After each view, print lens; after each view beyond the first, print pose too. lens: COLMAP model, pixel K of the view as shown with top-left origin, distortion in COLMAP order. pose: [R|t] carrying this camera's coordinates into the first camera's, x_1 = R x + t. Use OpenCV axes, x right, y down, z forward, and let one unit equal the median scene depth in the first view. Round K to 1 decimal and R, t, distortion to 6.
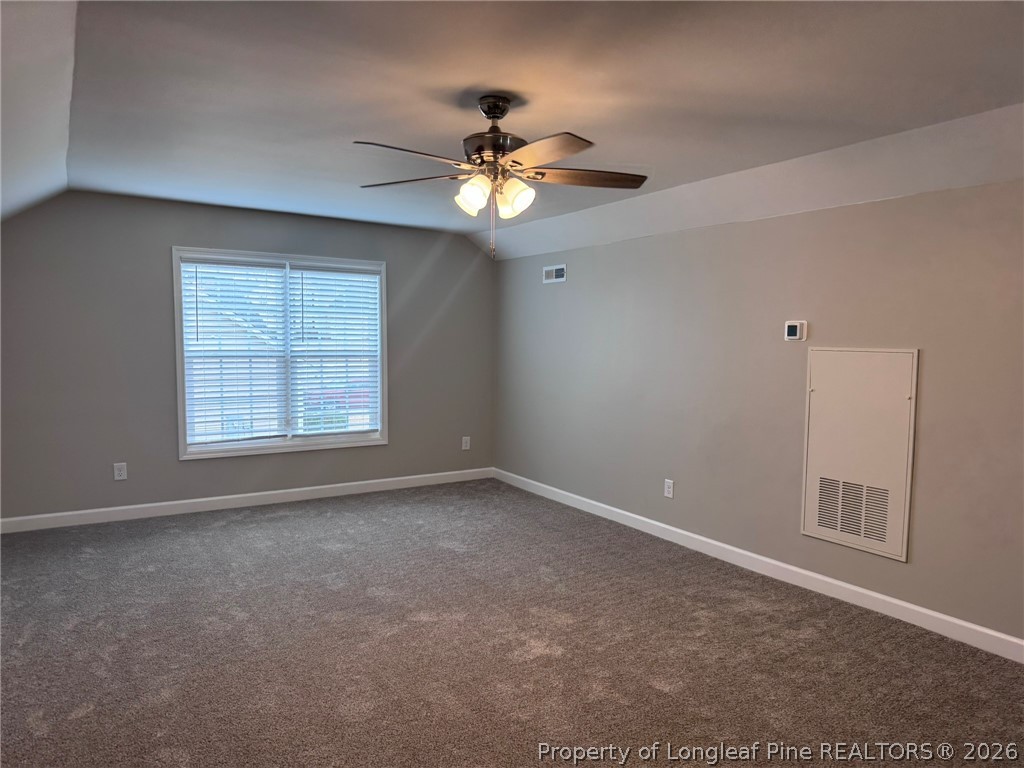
lens RADIAL K [[700.4, 0, 512.0], [0, 700.4, 384.0], [0, 0, 1]] dist [0.102289, -0.157946]
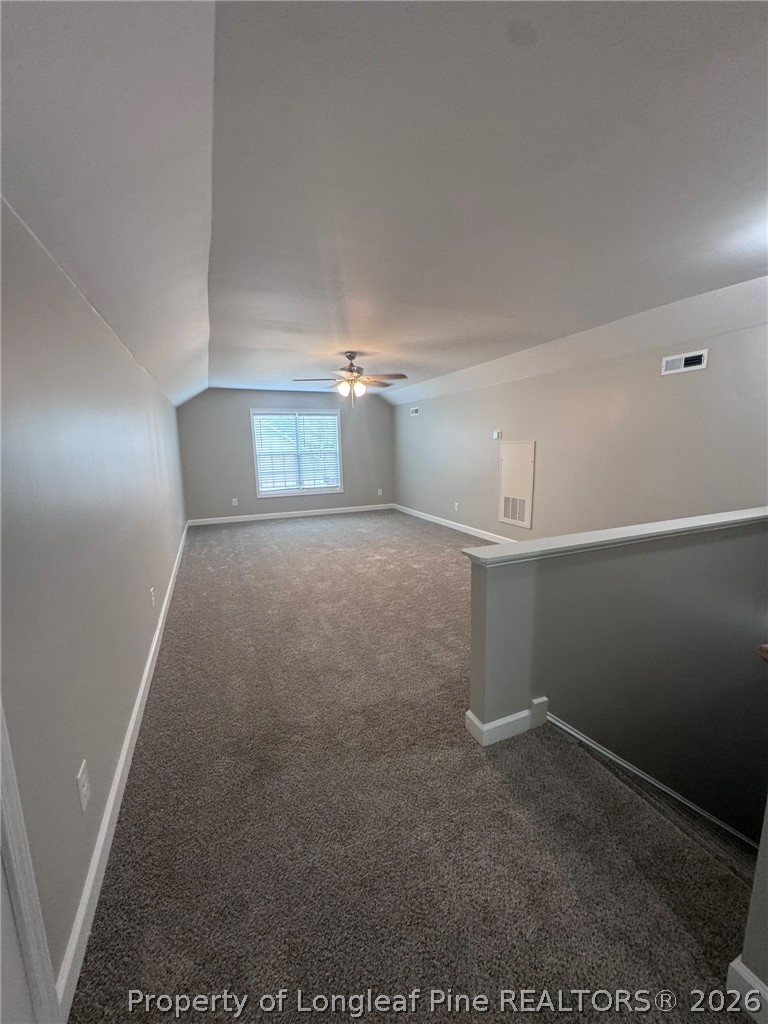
lens RADIAL K [[415.2, 0, 384.0], [0, 415.2, 512.0], [0, 0, 1]] dist [-0.000900, -0.000066]
pose [[0.985869, -0.004128, -0.167464, 0.216478], [0.019966, 0.995466, 0.092999, 0.035033], [0.166321, -0.095028, 0.981482, -0.355574]]
